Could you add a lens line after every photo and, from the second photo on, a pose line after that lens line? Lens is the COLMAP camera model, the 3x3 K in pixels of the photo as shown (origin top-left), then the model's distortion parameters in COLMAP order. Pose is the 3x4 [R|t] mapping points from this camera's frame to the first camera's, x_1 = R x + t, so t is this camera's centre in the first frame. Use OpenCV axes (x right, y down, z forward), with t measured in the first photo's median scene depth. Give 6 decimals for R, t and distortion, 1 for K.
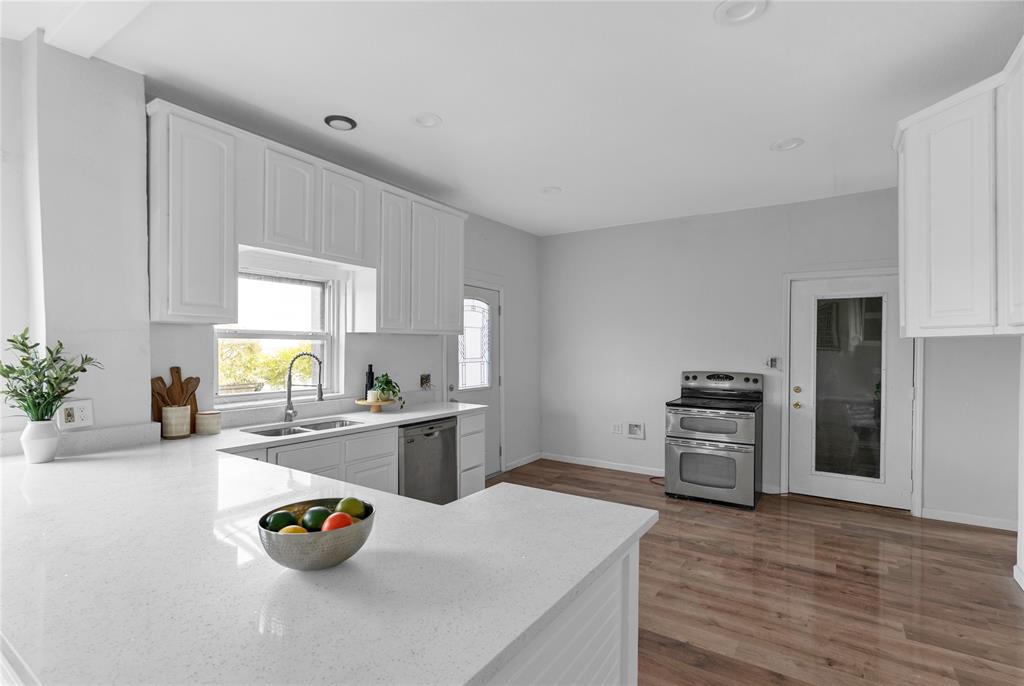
lens RADIAL K [[486.2, 0, 512.4], [0, 486.2, 349.6], [0, 0, 1]] dist [-0.000806, -0.000246]
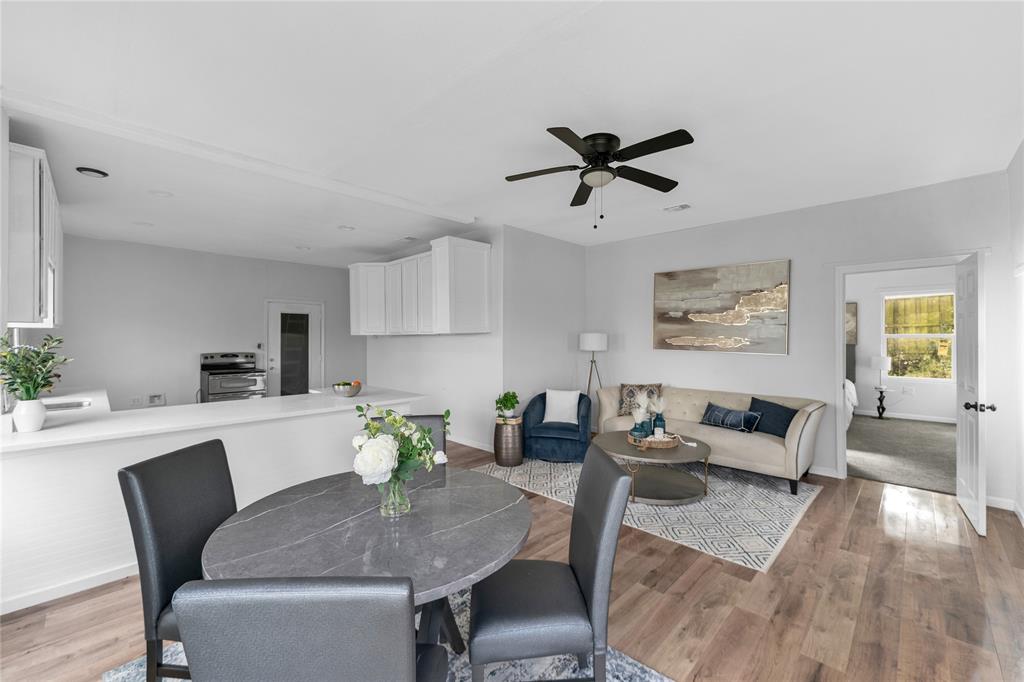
lens RADIAL K [[416.4, 0, 511.1], [0, 416.4, 338.6], [0, 0, 1]] dist [0.000358, 0.000214]
pose [[0.189851, -0.008357, 0.981777, -0.998441], [0.002631, 0.999965, 0.008003, -0.013633], [-0.981809, 0.001064, 0.189866, -0.266814]]
